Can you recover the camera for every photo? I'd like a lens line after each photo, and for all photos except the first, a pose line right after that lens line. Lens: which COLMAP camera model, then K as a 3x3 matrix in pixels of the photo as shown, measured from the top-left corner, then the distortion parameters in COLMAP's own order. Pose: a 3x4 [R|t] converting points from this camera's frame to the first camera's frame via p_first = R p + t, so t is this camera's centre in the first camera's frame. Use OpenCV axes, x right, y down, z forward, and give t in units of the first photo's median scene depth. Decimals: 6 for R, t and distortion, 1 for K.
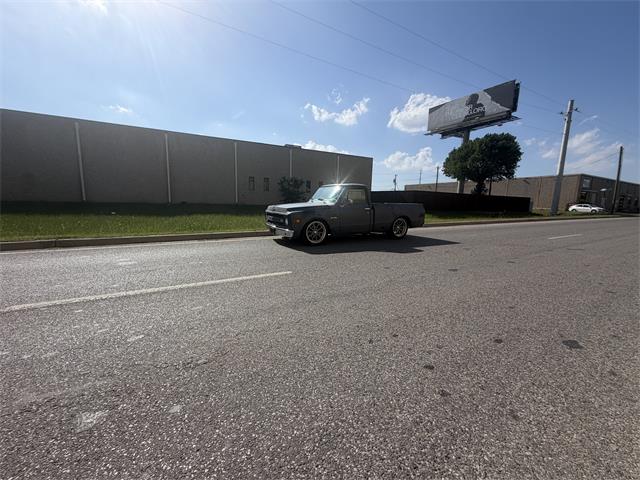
lens RADIAL K [[255.1, 0, 317.8], [0, 255.1, 238.9], [0, 0, 1]] dist [-0.000708, 0.000668]
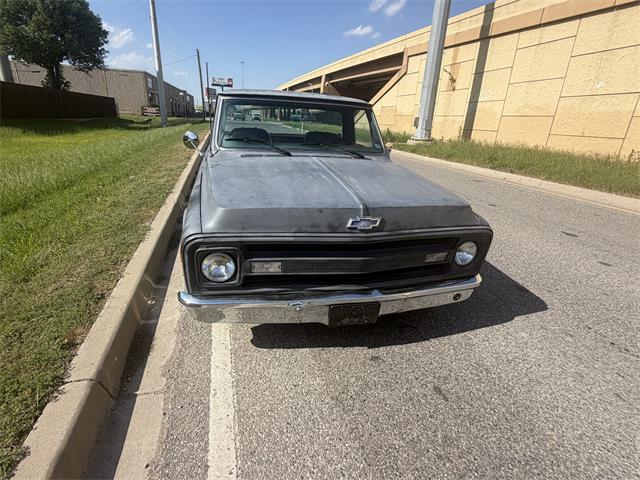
lens RADIAL K [[325.1, 0, 320.0], [0, 325.1, 240.0], [0, 0, 1]] dist [0.000551, 0.000335]
pose [[0.240533, -0.348149, 0.906055, -0.419780], [0.095597, 0.937420, 0.334822, -0.190643], [-0.965922, 0.006080, 0.258762, 0.944505]]
